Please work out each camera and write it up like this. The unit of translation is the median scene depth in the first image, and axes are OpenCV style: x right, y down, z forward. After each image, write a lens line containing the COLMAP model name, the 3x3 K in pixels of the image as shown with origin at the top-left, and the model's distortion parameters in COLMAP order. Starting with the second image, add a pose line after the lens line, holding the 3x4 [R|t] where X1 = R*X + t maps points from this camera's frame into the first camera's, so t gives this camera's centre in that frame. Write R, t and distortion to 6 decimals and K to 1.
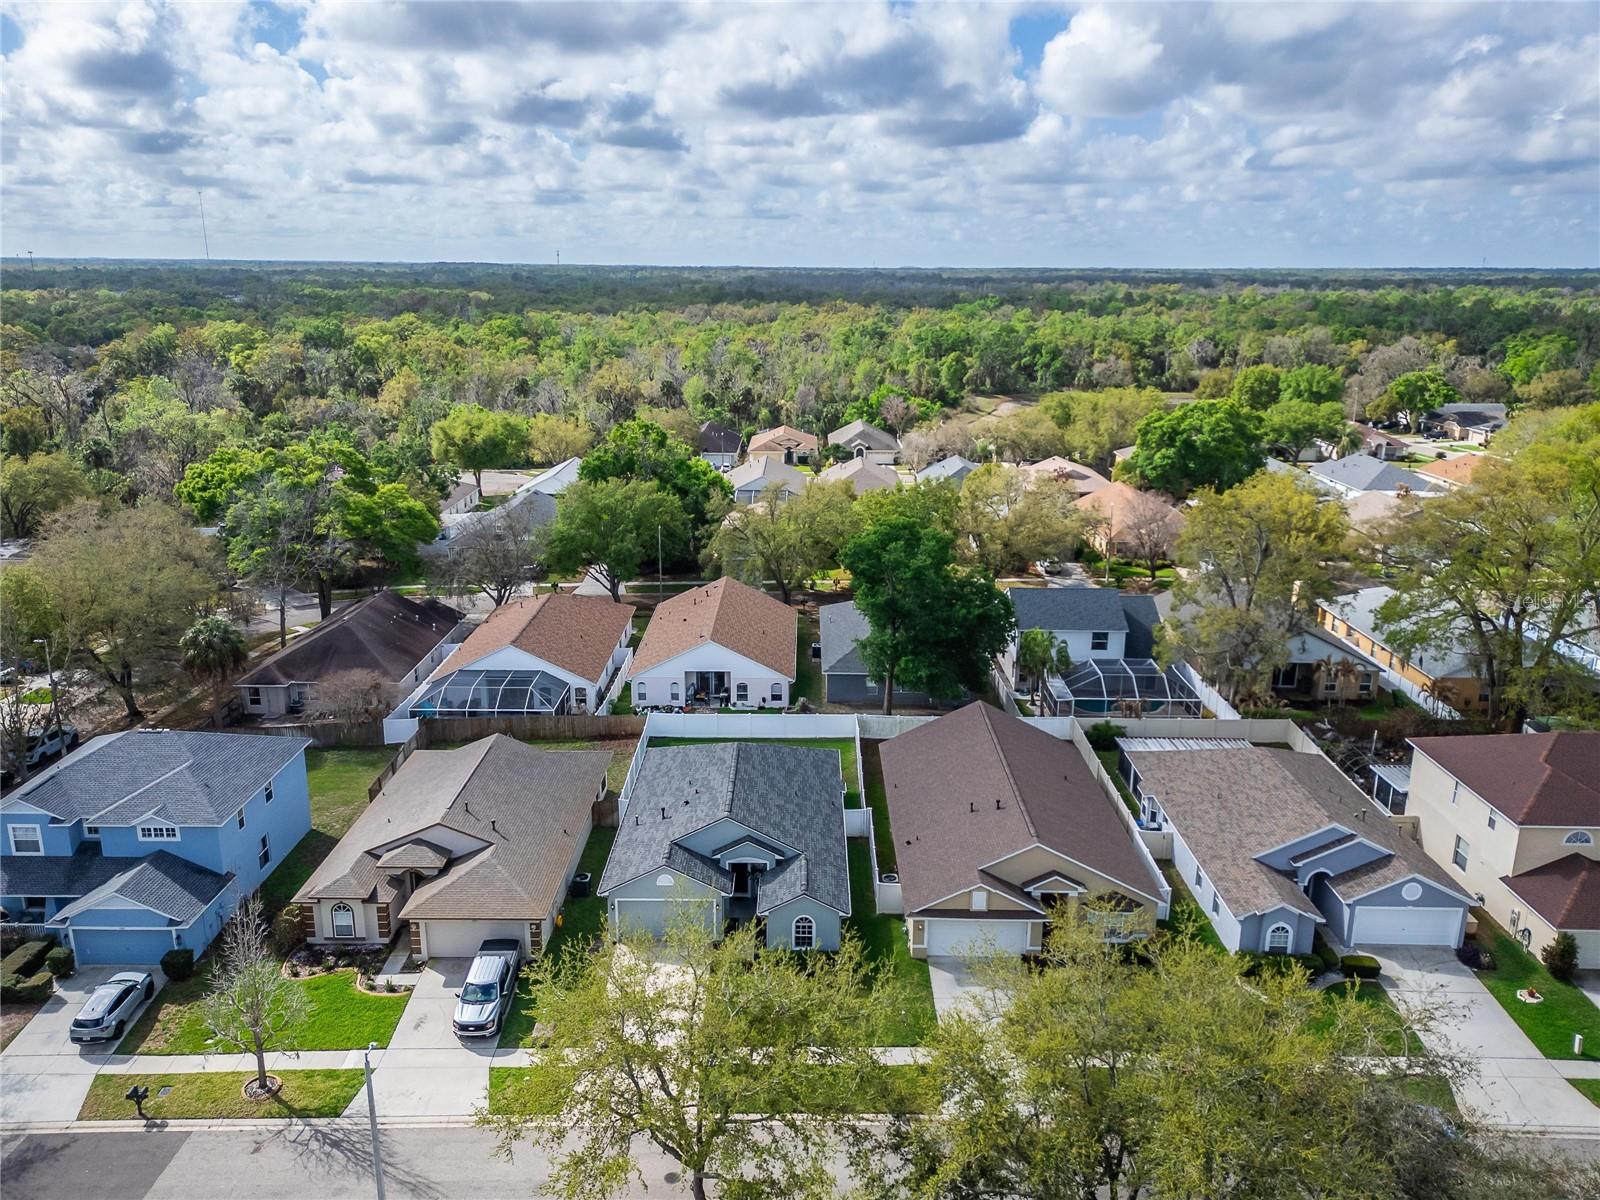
lens RADIAL K [[1169.4, 0, 796.0], [0, 1169.4, 595.4], [0, 0, 1]] dist [0.090126, -0.087998]
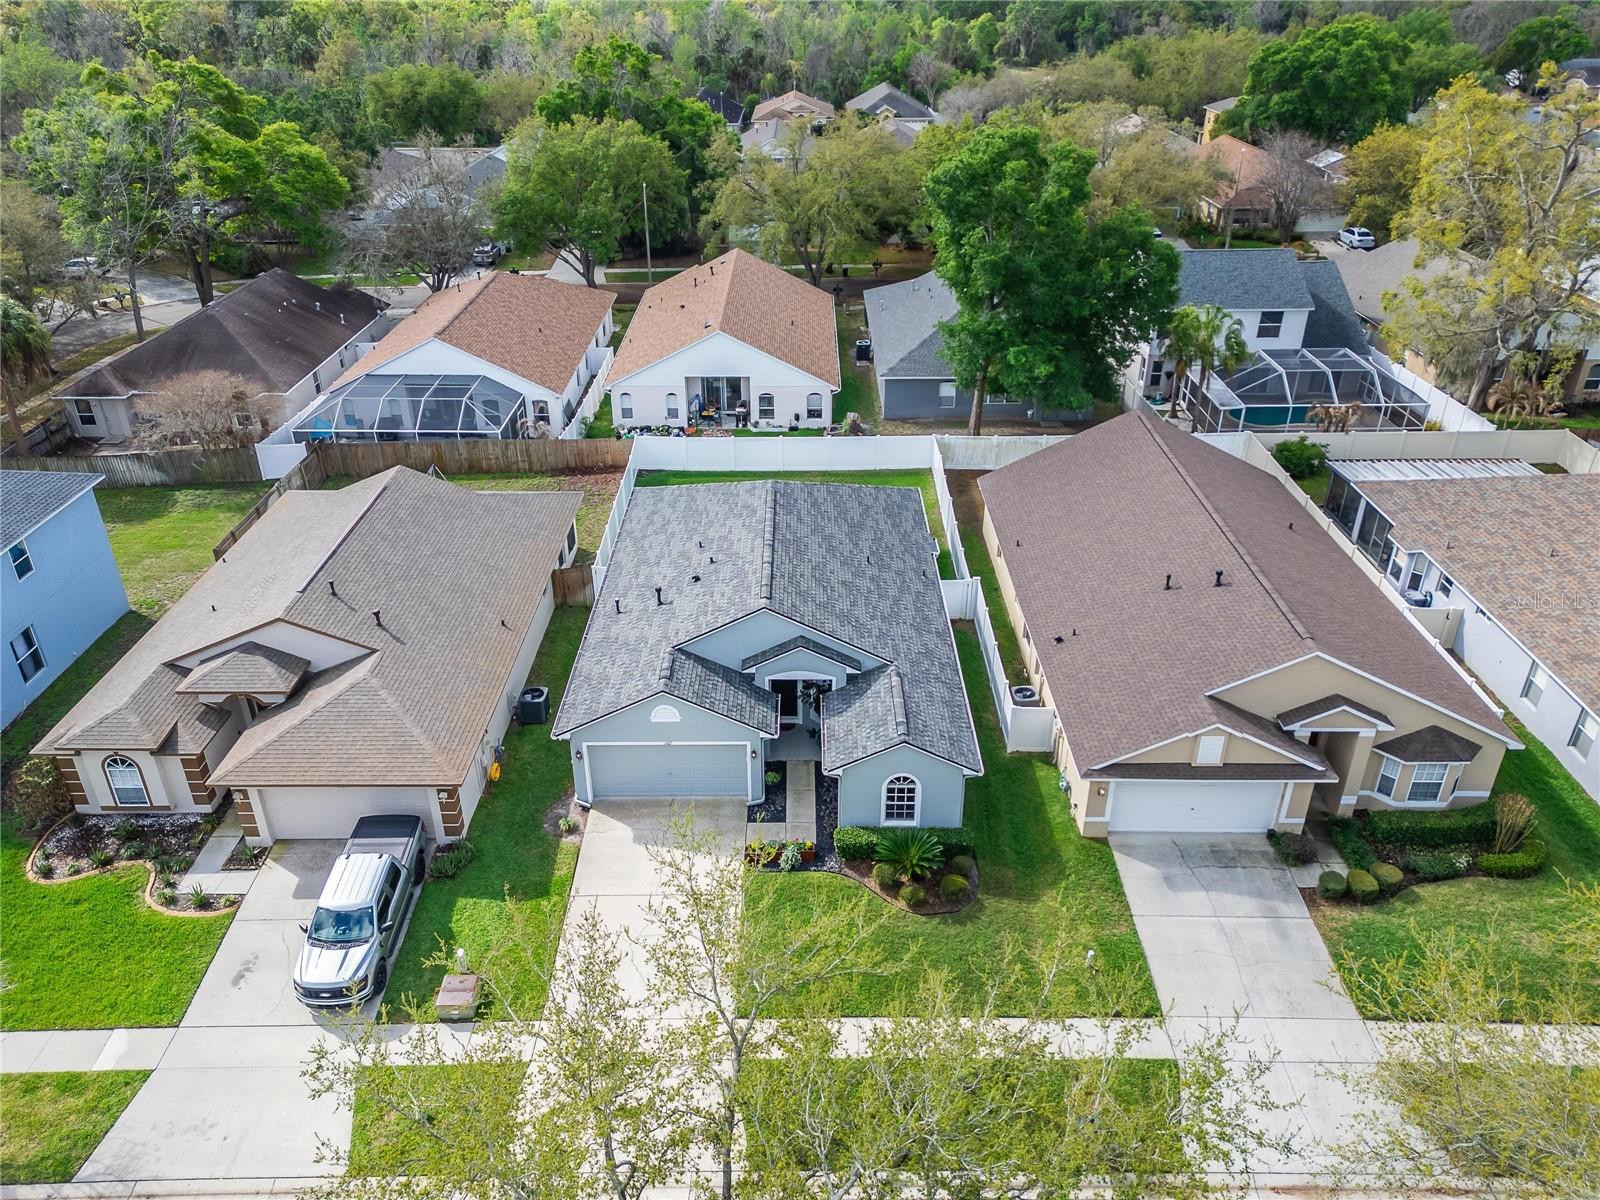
lens RADIAL K [[1126.4, 0, 796.2], [0, 1126.4, 604.0], [0, 0, 1]] dist [0.096397, -0.092395]
pose [[0.999951, -0.009840, -0.000813, -0.030021], [0.009745, 0.970342, 0.241540, 0.035104], [-0.001588, -0.241536, 0.970391, 0.315137]]
